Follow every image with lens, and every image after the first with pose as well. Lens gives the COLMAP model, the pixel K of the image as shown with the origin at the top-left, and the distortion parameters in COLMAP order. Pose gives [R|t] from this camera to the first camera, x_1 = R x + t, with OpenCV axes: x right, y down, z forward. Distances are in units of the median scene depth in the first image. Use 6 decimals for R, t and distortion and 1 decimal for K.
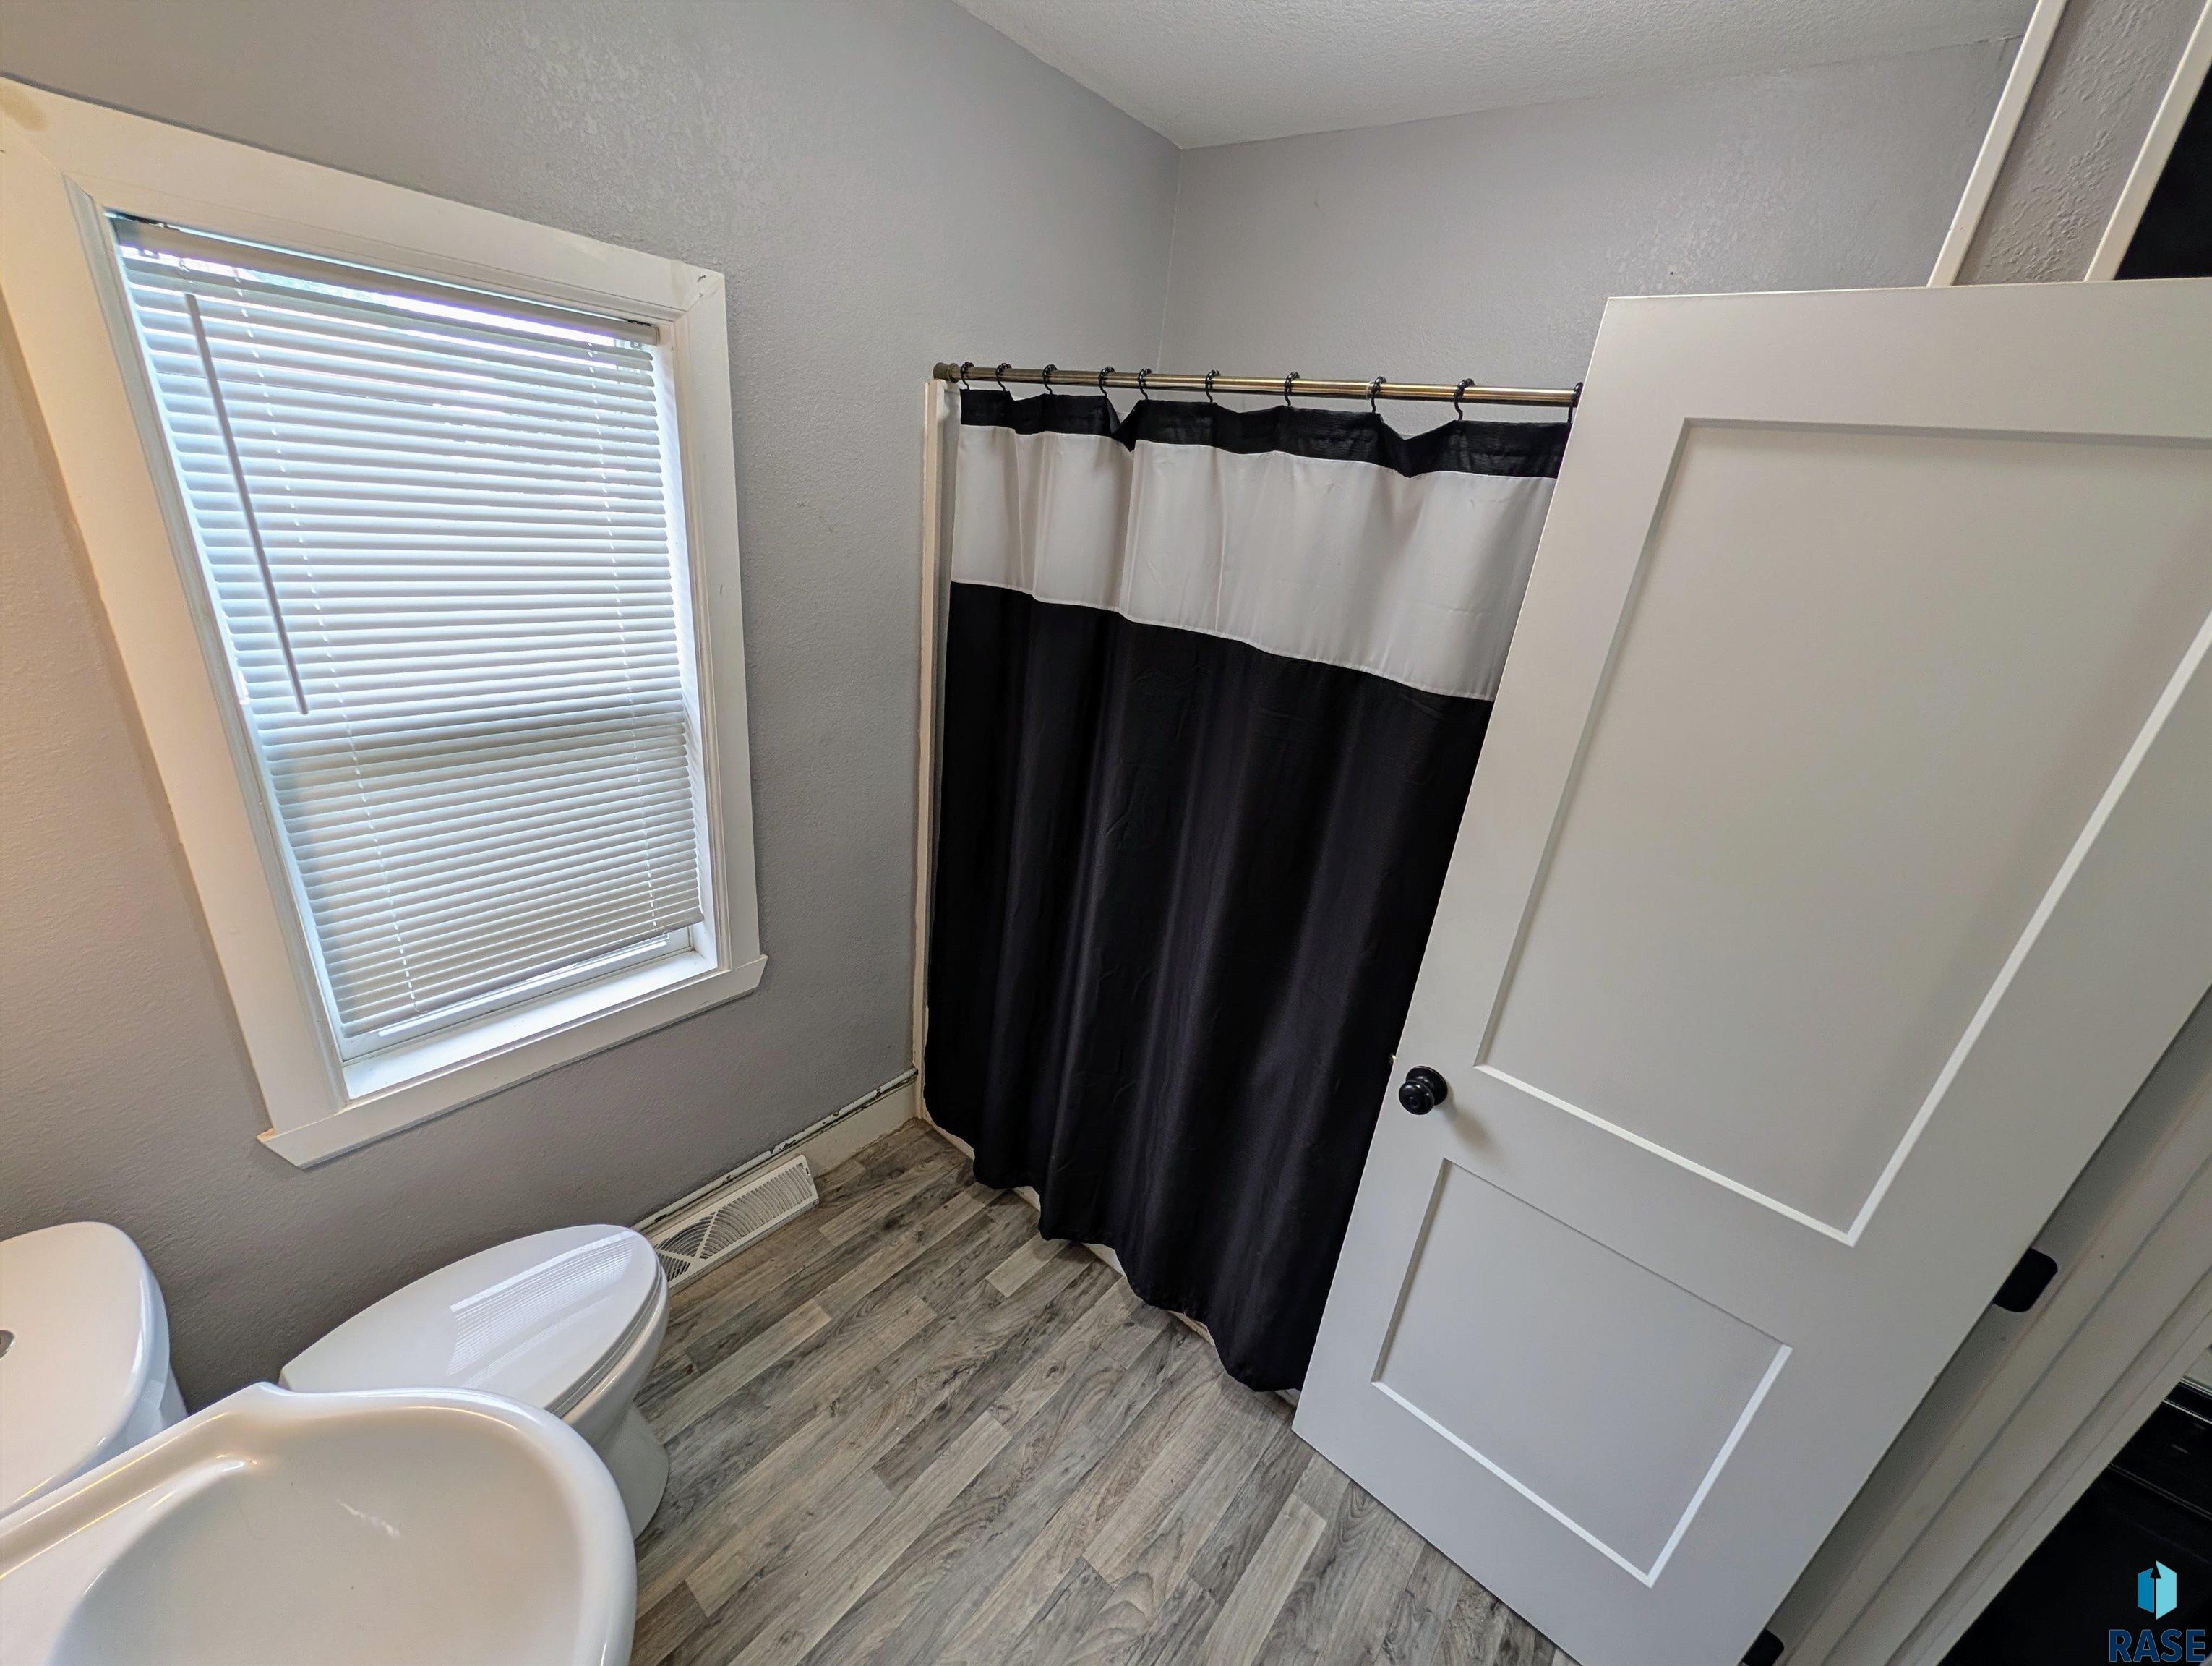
lens RADIAL K [[852.4, 0, 1106.0], [0, 852.4, 833.0], [0, 0, 1]] dist [-0.000745, 0.000039]
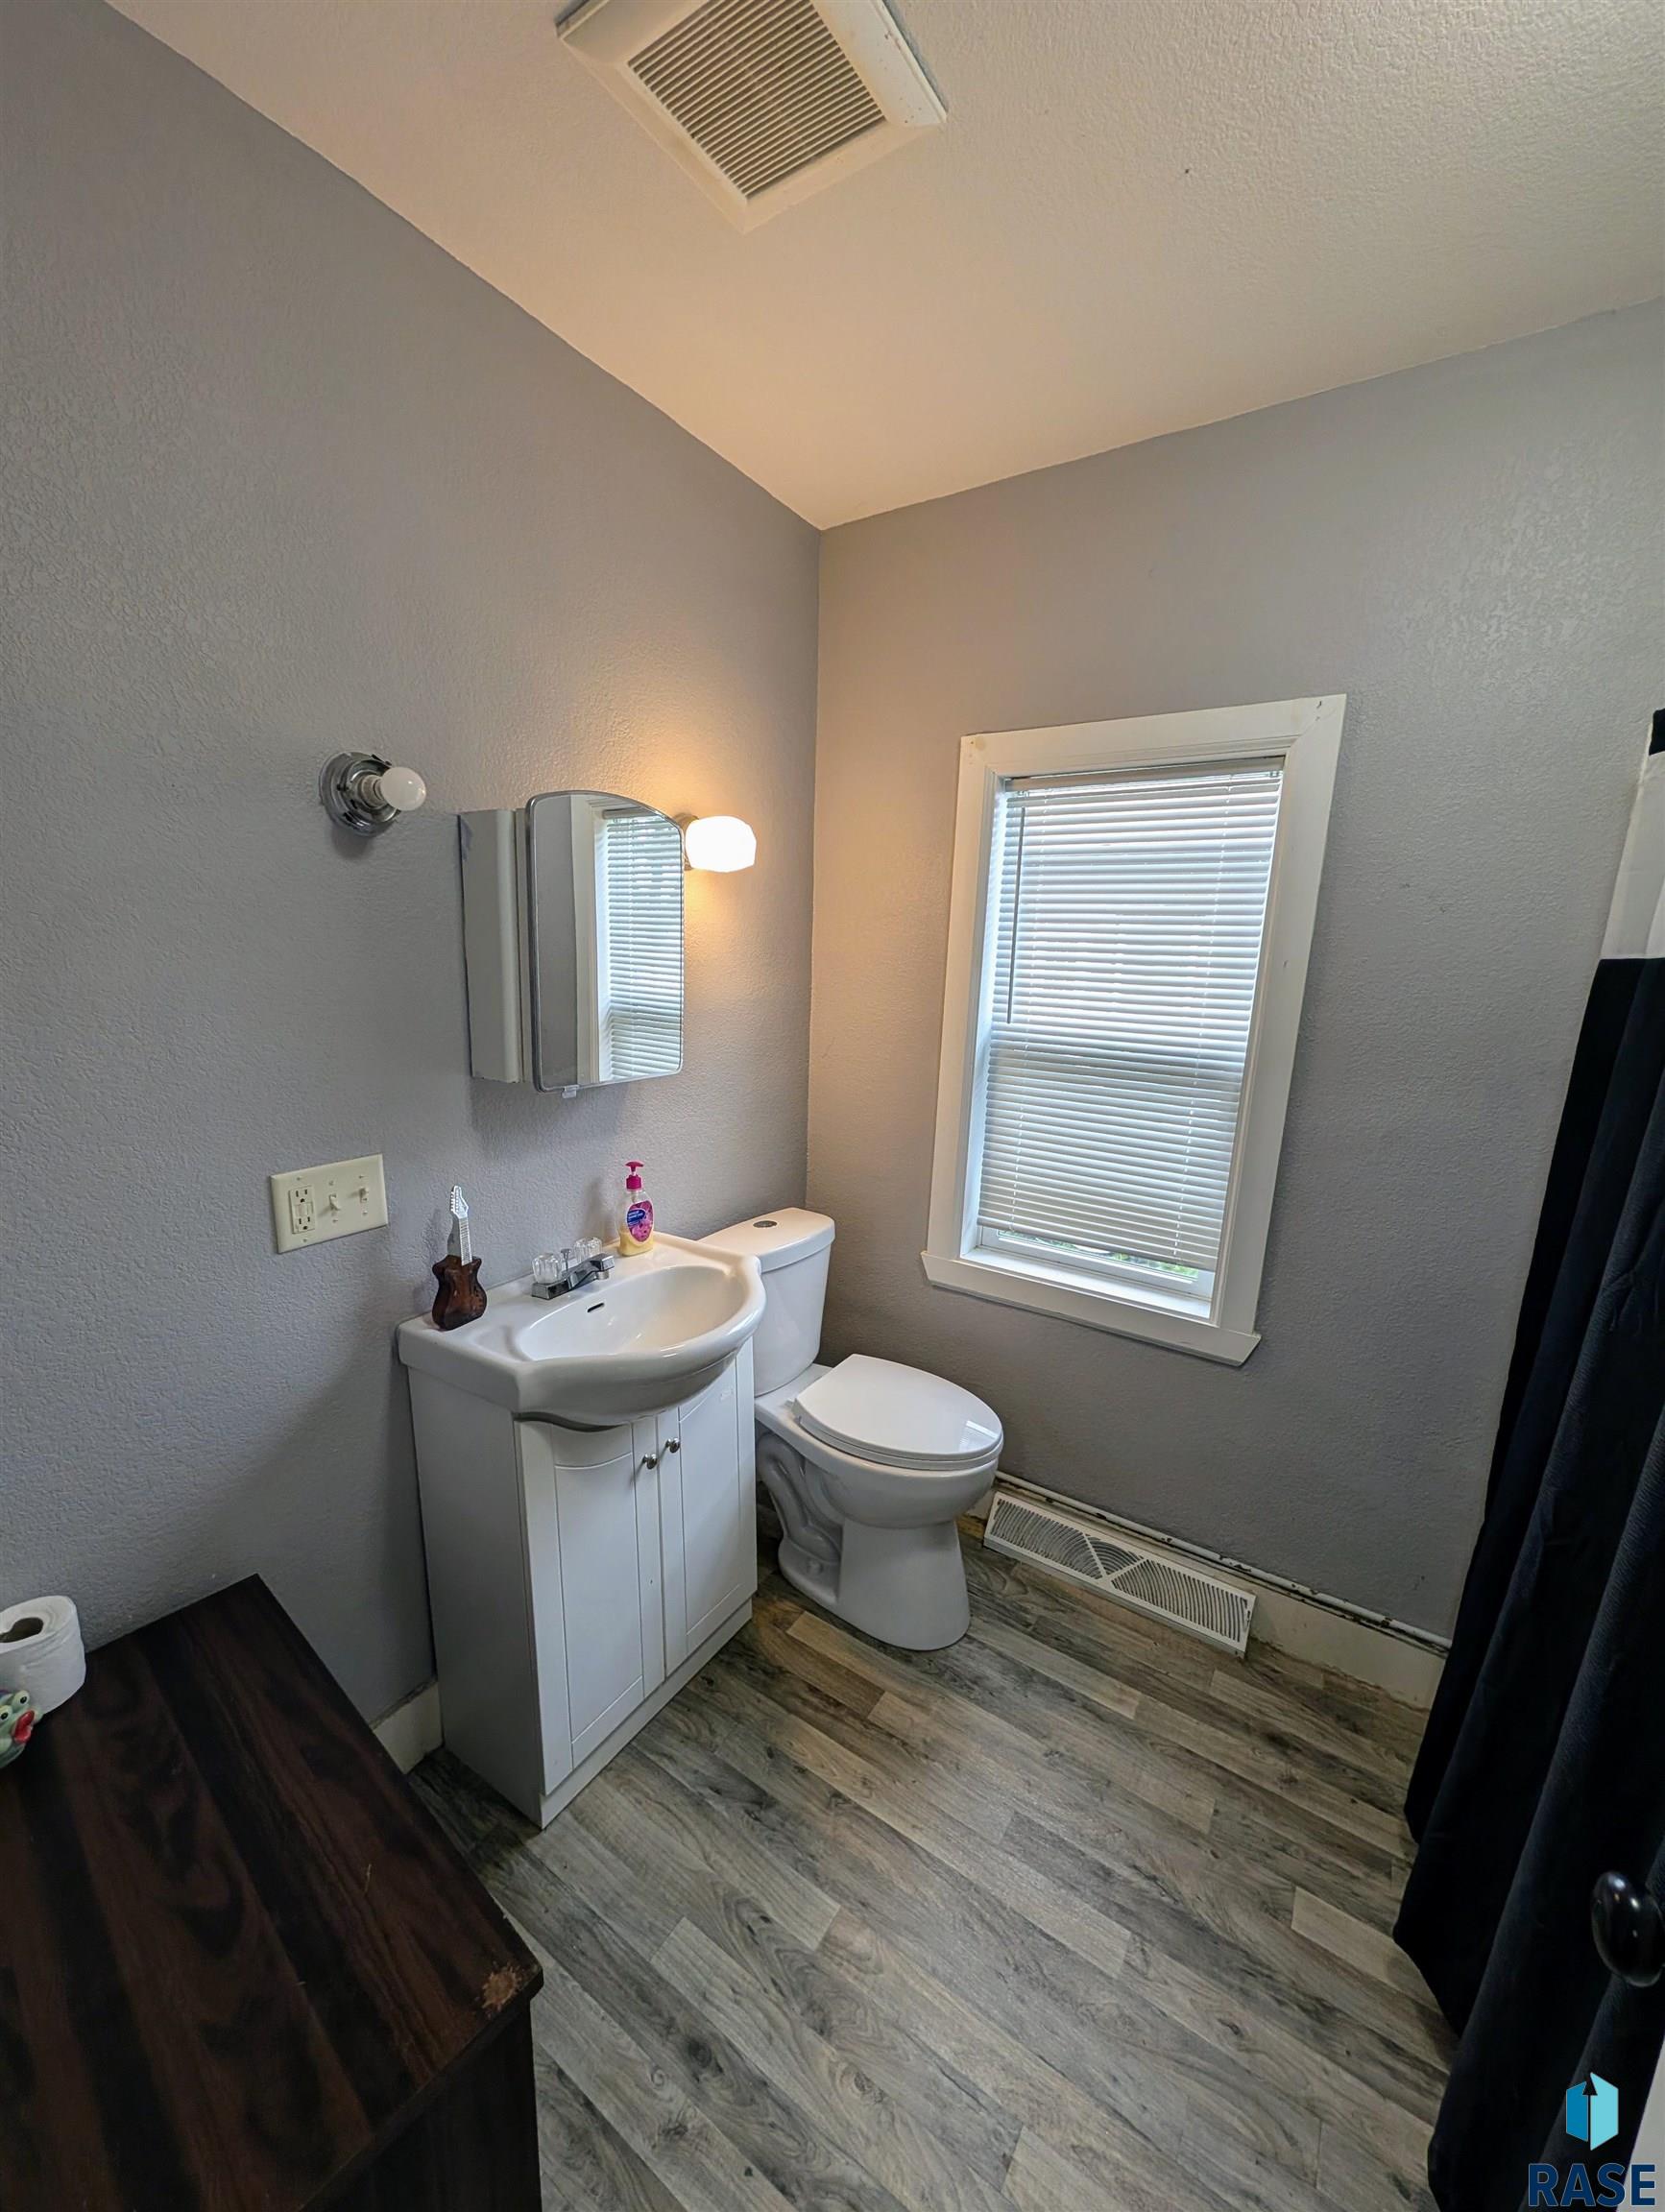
lens RADIAL K [[852.3, 0, 835.2], [0, 852.3, 1112.4], [0, 0, 1]] dist [-0.000745, 0.000039]
pose [[0.103842, 0.083852, -0.991053, 0.520864], [-0.398443, 0.916494, 0.035795, 0.071877], [0.911296, 0.391161, 0.128581, 0.353879]]
